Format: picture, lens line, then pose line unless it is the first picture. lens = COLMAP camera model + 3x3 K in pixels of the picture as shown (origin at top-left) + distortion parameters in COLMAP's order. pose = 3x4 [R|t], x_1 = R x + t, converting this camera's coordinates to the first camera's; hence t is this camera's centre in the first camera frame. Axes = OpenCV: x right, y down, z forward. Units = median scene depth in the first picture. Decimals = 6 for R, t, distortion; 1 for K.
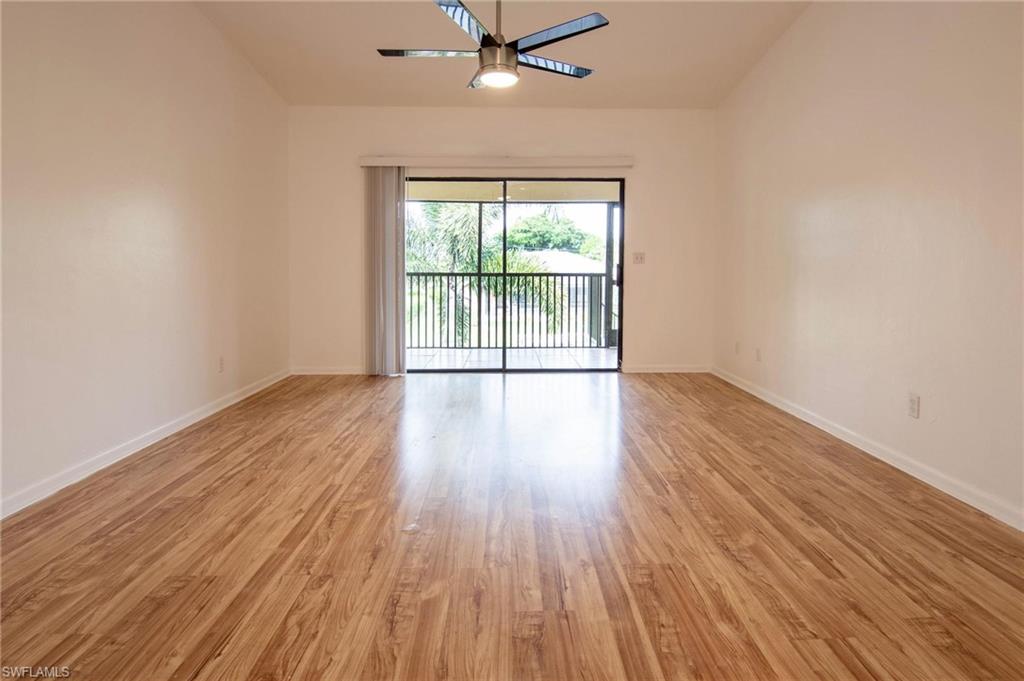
lens RADIAL K [[523.9, 0, 513.4], [0, 523.9, 347.6], [0, 0, 1]] dist [-0.010298, -0.003536]
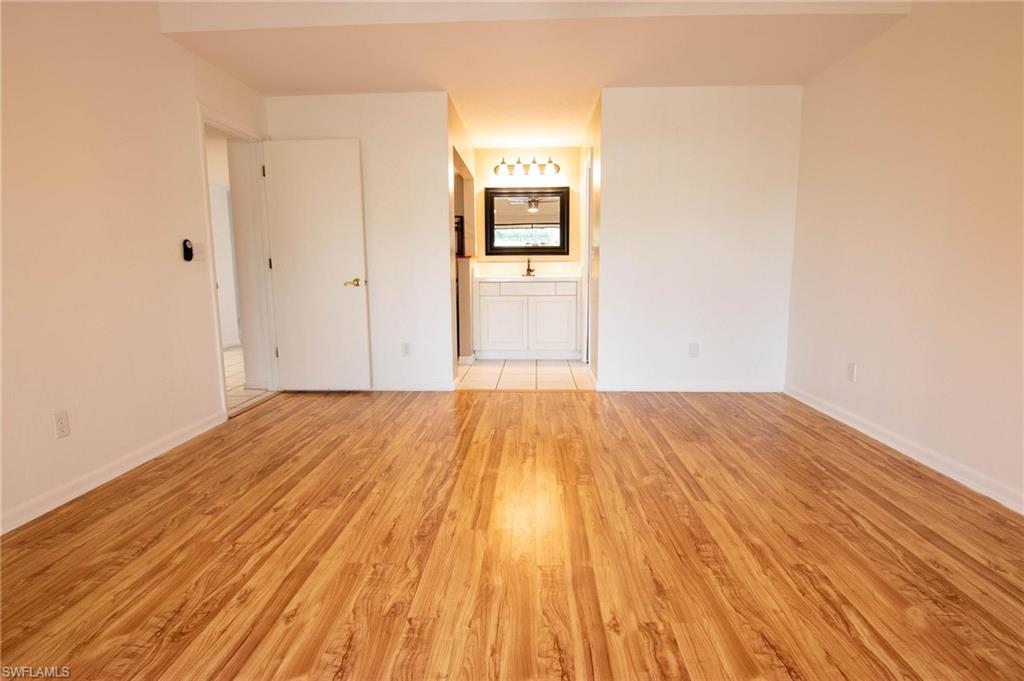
lens RADIAL K [[523.9, 0, 511.9], [0, 523.9, 341.1], [0, 0, 1]] dist [-0.010298, -0.003536]
pose [[-0.998295, 0.000689, 0.058370, -0.063385], [0.017317, 0.958414, 0.284856, -0.308539], [-0.055746, 0.285381, -0.956792, 2.040144]]
